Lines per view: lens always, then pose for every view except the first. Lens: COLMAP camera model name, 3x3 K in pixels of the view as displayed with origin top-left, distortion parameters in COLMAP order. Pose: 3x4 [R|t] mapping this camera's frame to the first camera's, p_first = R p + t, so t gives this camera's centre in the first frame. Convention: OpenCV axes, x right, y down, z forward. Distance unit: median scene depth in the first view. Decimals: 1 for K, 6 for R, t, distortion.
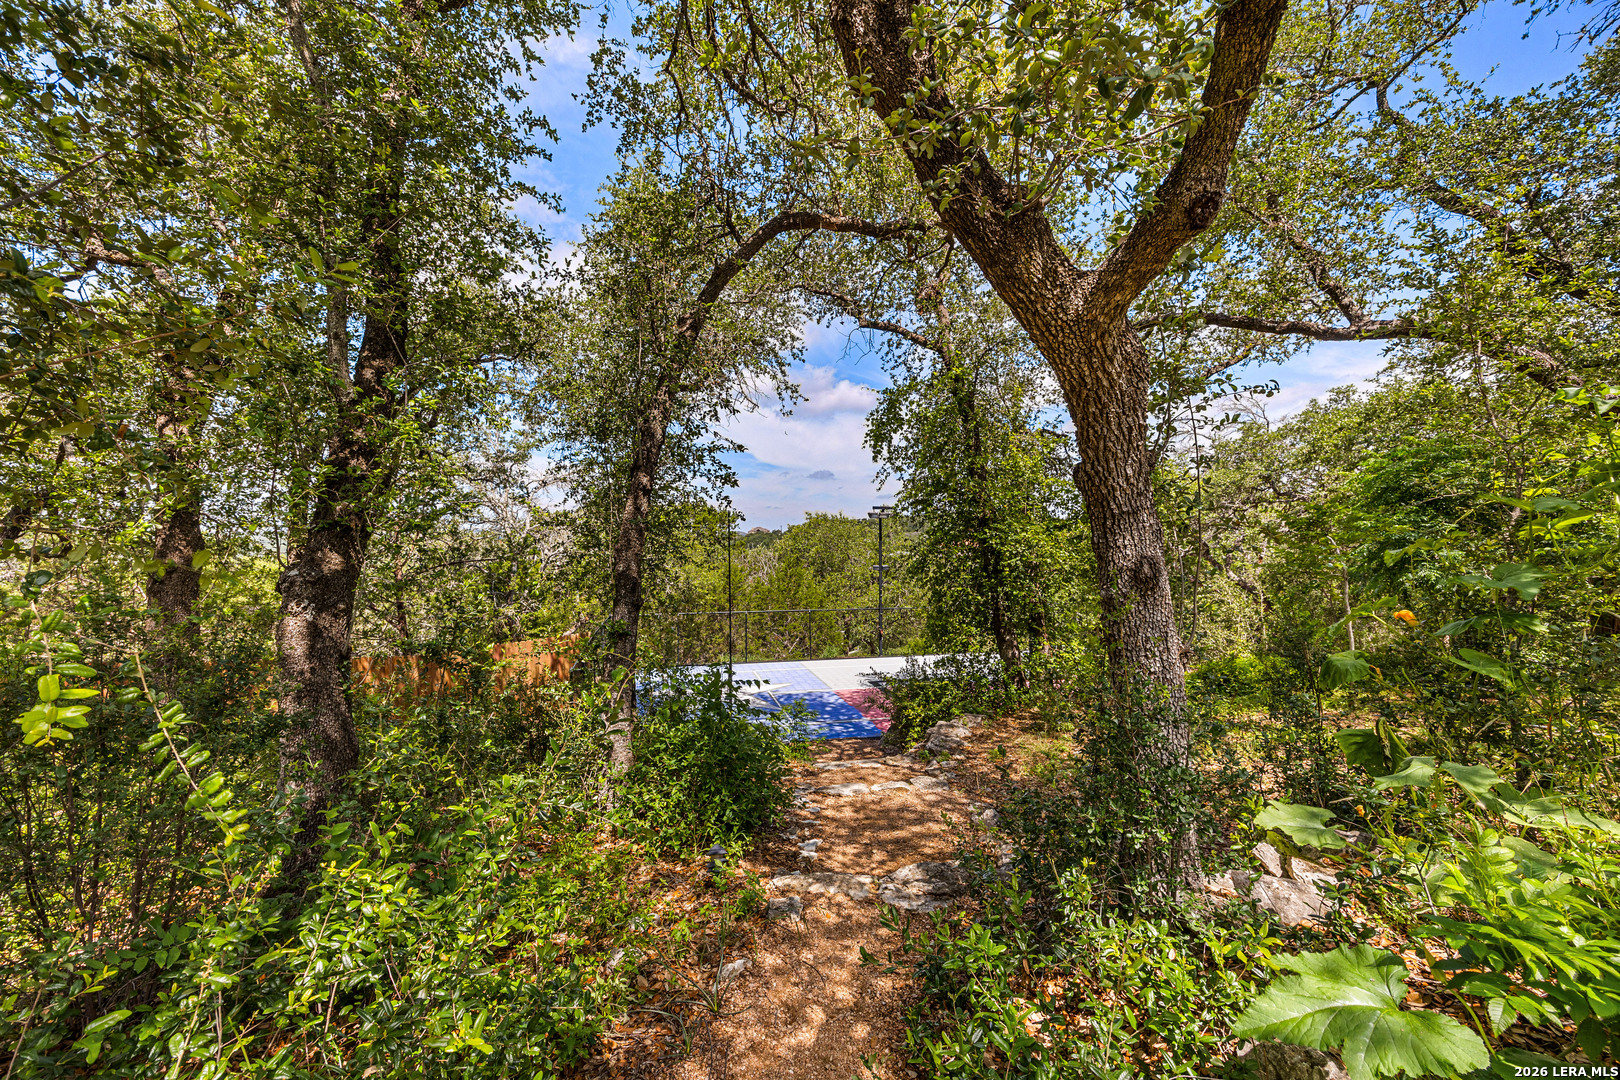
lens RADIAL K [[624.9, 0, 811.2], [0, 624.9, 530.3], [0, 0, 1]] dist [0.003049, 0.000150]
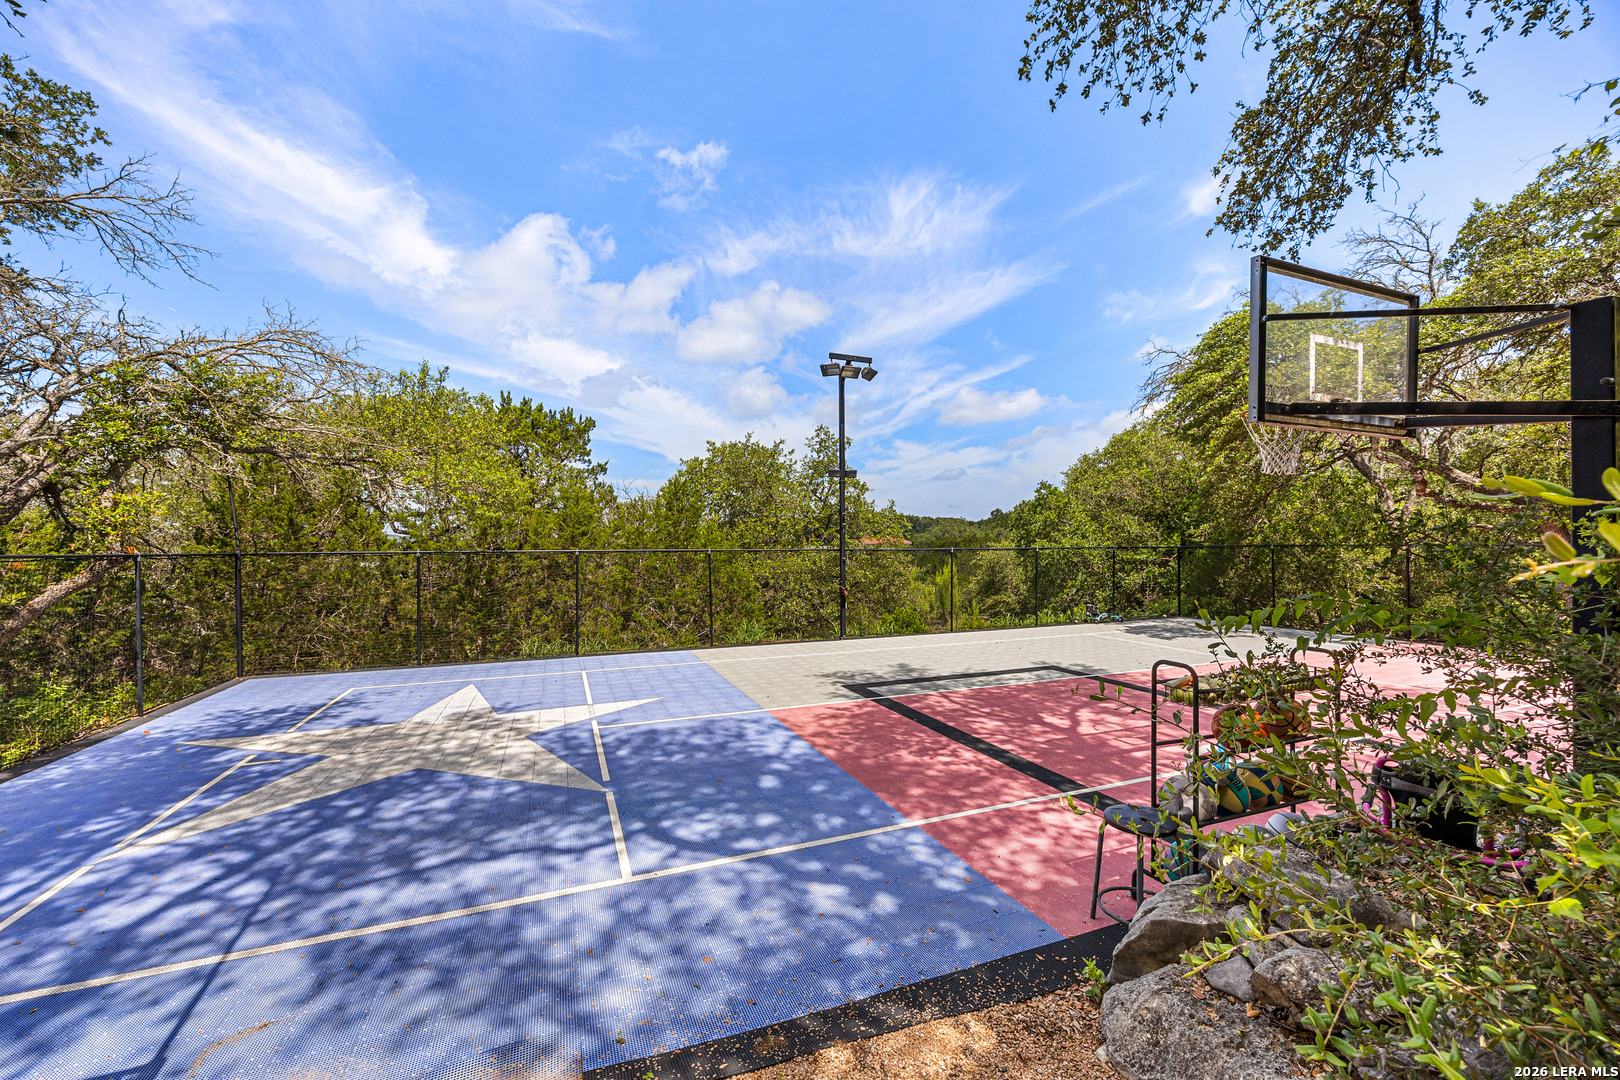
lens RADIAL K [[624.9, 0, 811.2], [0, 624.9, 530.3], [0, 0, 1]] dist [0.003049, 0.000150]
pose [[0.988938, -0.010338, 0.147967, 0.002841], [0.009168, 0.999921, 0.008584, 0.108303], [-0.148044, -0.007132, 0.988955, 0.473230]]
